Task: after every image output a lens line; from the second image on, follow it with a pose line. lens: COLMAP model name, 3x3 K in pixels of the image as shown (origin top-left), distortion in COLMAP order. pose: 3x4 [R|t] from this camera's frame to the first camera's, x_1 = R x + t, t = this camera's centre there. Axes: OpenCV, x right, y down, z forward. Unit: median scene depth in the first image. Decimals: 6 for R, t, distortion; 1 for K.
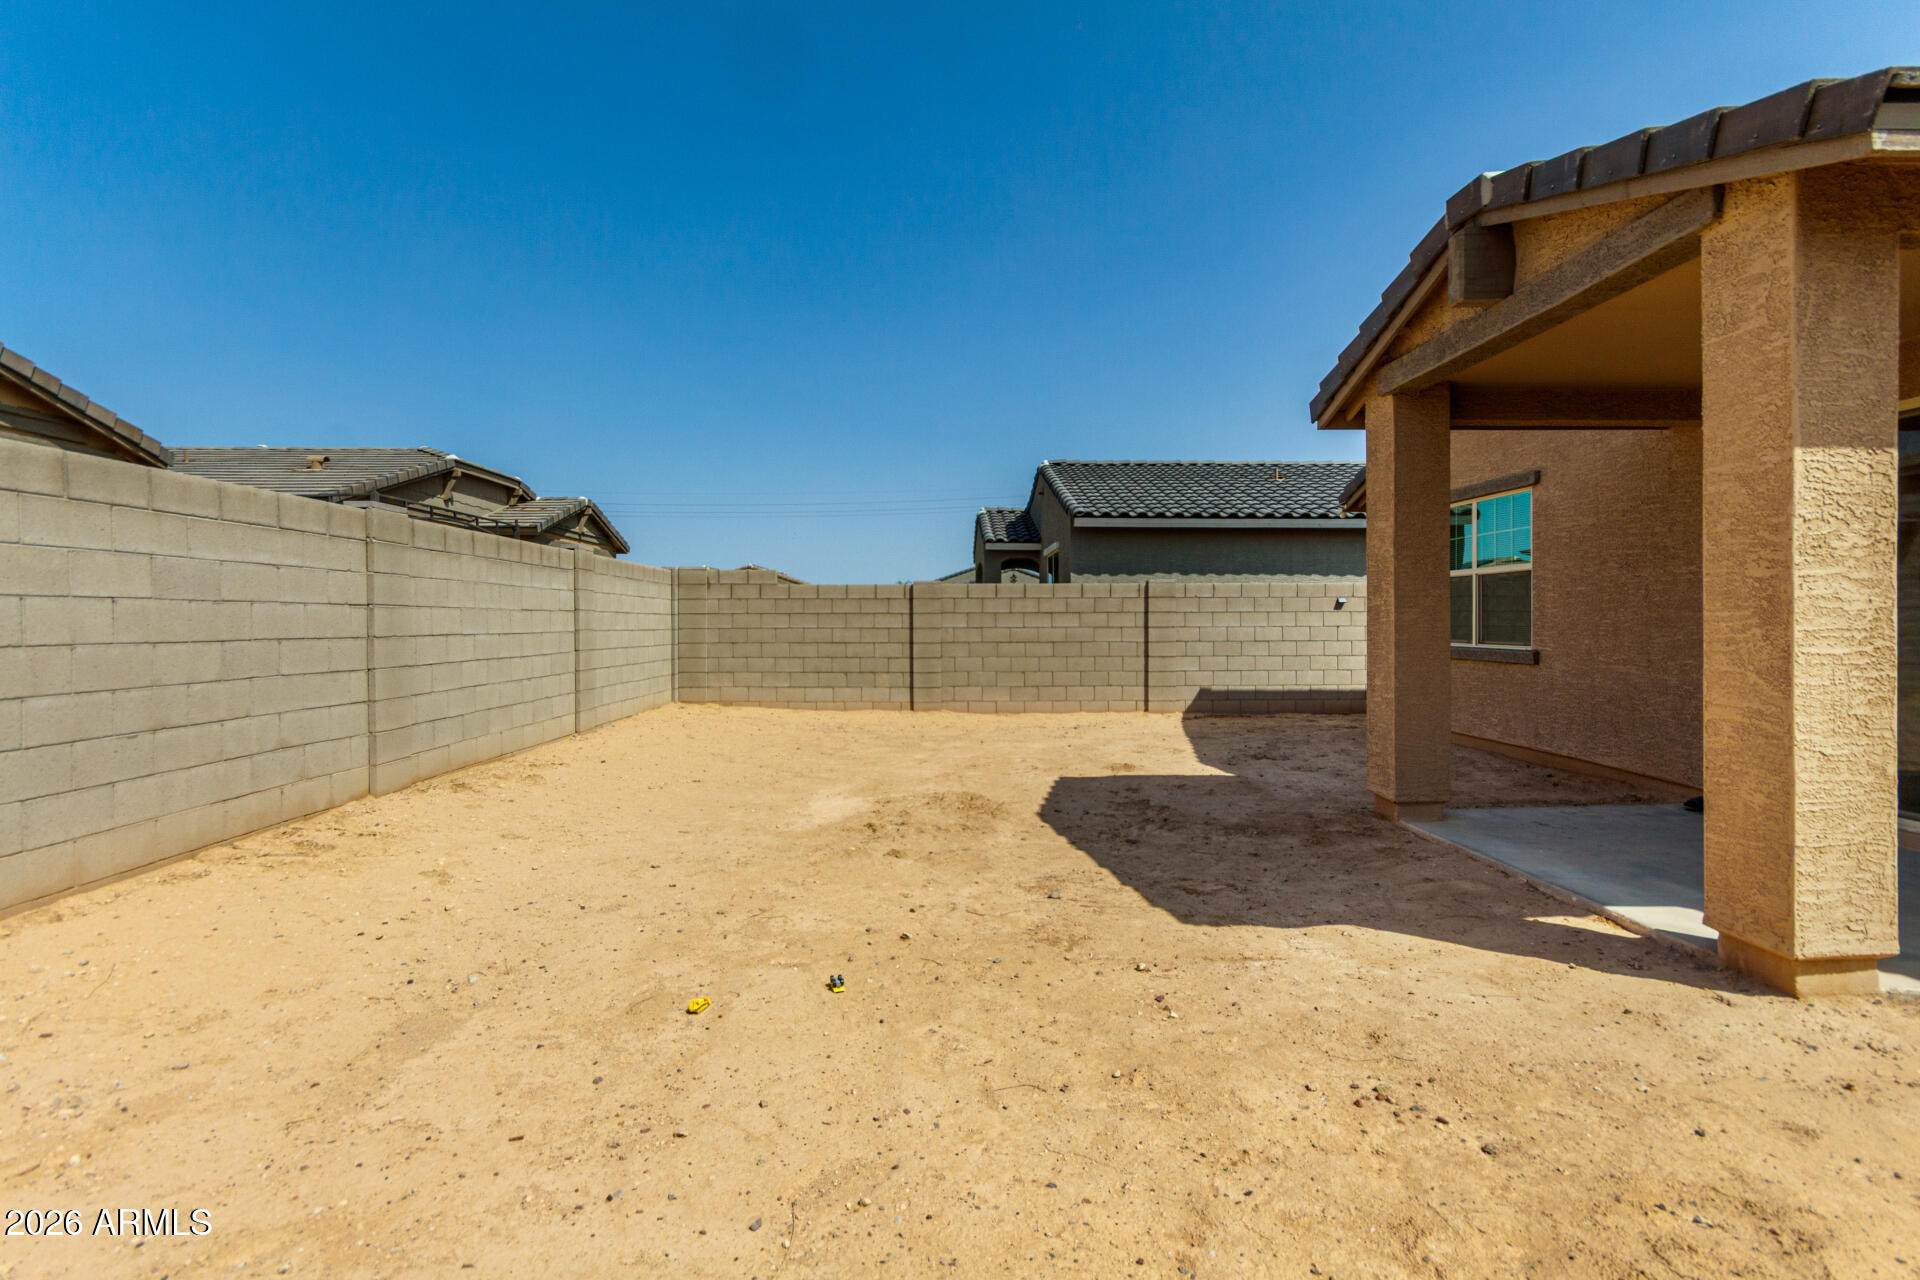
lens RADIAL K [[900.7, 0, 958.5], [0, 900.7, 616.7], [0, 0, 1]] dist [0.001592, 0.000139]
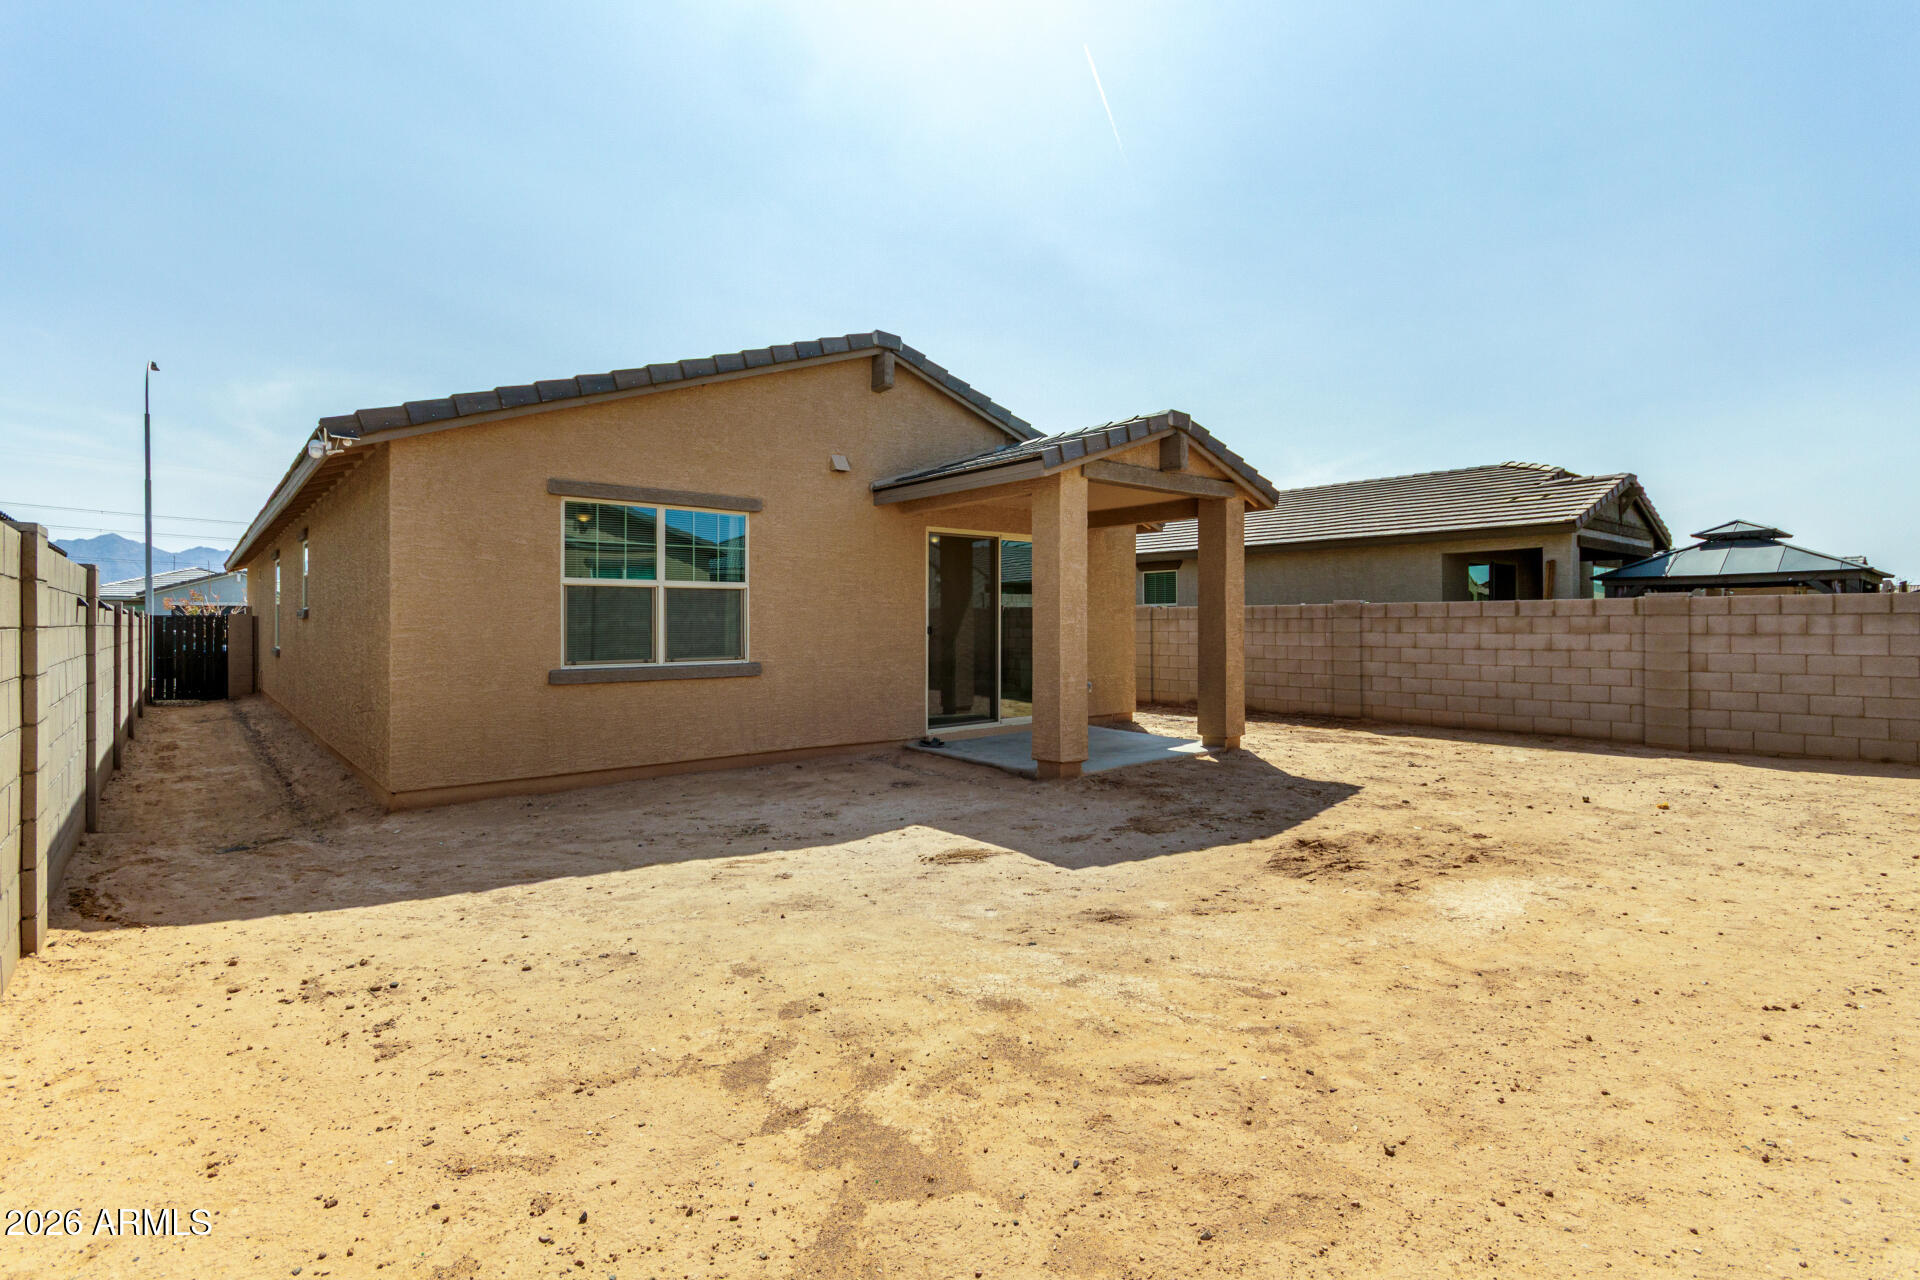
lens RADIAL K [[900.7, 0, 958.5], [0, 900.7, 616.7], [0, 0, 1]] dist [0.001592, 0.000139]
pose [[-0.640412, 0.010041, 0.767966, -0.371423], [0.002550, 0.999937, -0.010947, -0.006219], [-0.768027, -0.005052, -0.640397, 1.551767]]
